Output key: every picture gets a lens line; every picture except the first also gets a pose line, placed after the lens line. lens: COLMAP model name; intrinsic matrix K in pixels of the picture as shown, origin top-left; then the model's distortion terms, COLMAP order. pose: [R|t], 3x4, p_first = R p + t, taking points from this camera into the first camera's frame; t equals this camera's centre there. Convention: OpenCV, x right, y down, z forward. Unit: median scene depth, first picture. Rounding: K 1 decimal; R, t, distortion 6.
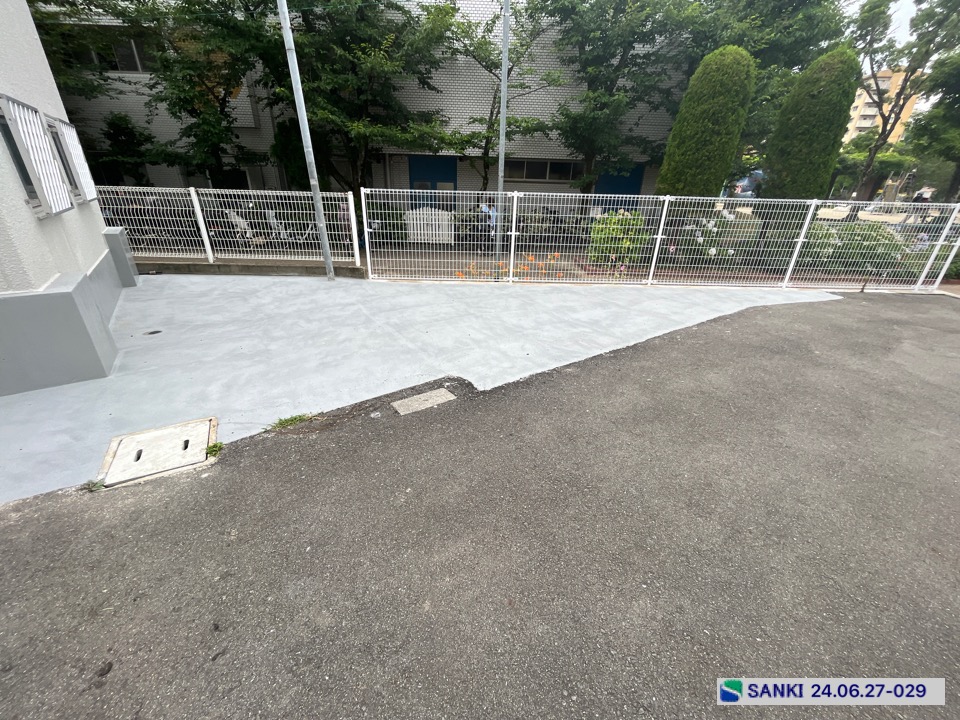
lens RADIAL K [[388.4, 0, 480.0], [0, 388.4, 360.0], [0, 0, 1]] dist [-0.002199, 0.000013]
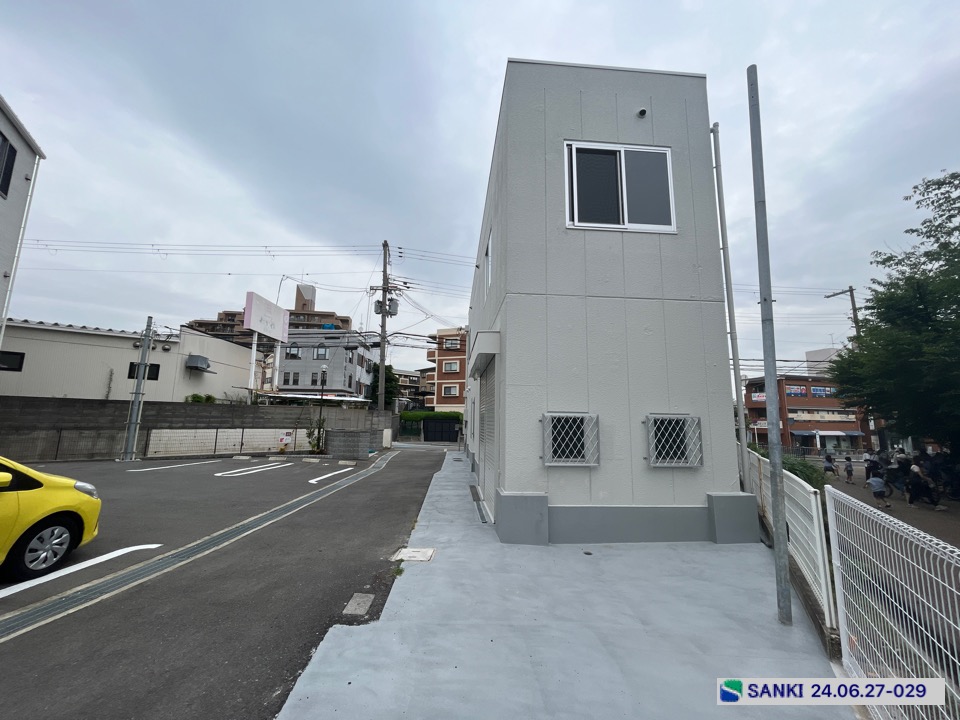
lens RADIAL K [[388.4, 0, 480.0], [0, 388.4, 360.0], [0, 0, 1]] dist [-0.002199, 0.000013]
pose [[-0.521771, -0.172108, -0.835544, 0.831794], [-0.388421, 0.919953, 0.053062, -0.831476], [0.759529, 0.352229, -0.546855, 1.618950]]
